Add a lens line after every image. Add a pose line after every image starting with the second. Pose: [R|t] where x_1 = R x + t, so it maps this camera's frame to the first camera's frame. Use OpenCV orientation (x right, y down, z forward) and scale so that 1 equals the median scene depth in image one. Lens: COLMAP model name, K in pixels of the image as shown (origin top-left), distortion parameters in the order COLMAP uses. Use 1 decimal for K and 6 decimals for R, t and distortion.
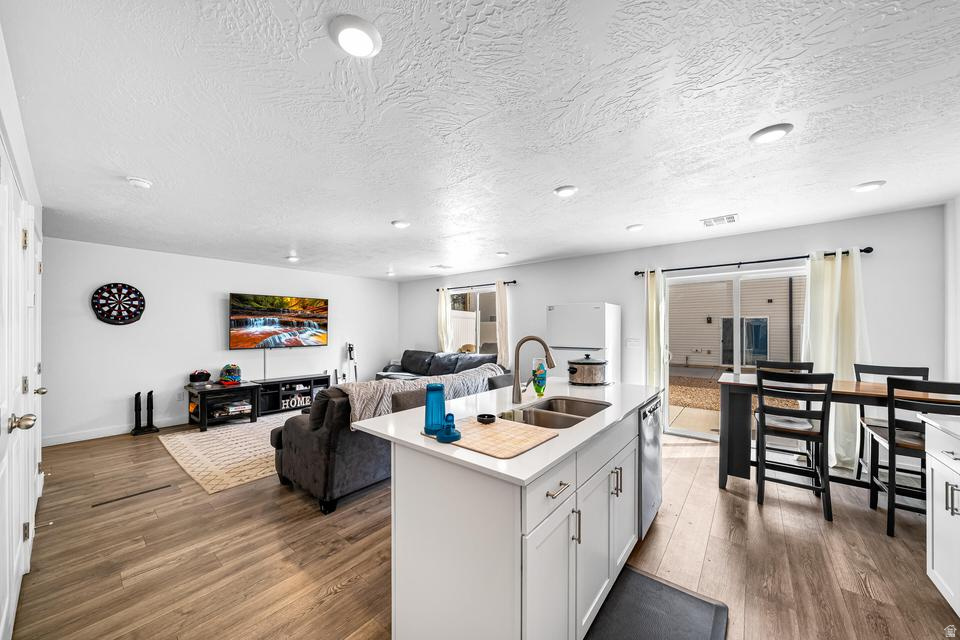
lens RADIAL K [[335.7, 0, 478.3], [0, 335.7, 330.1], [0, 0, 1]] dist [-0.002085, -0.000228]
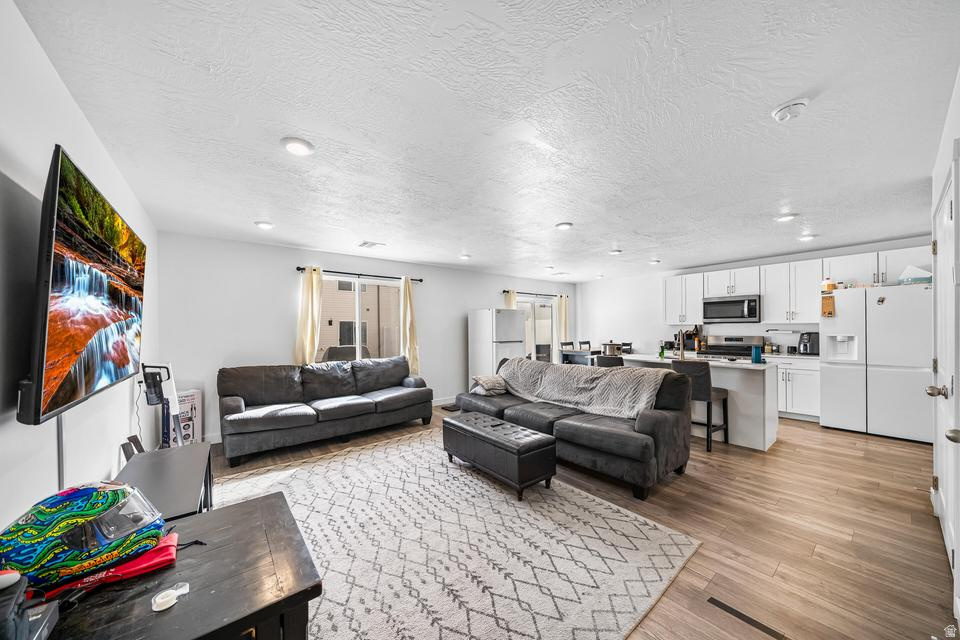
lens RADIAL K [[328.9, 0, 460.7], [0, 328.9, 330.0], [0, 0, 1]] dist [0.000836, 0.000183]
pose [[0.239694, -0.000011, 0.970849, -0.975907], [0.008131, 0.999965, -0.001996, 0.006368], [-0.970815, 0.008372, 0.239685, 0.795806]]
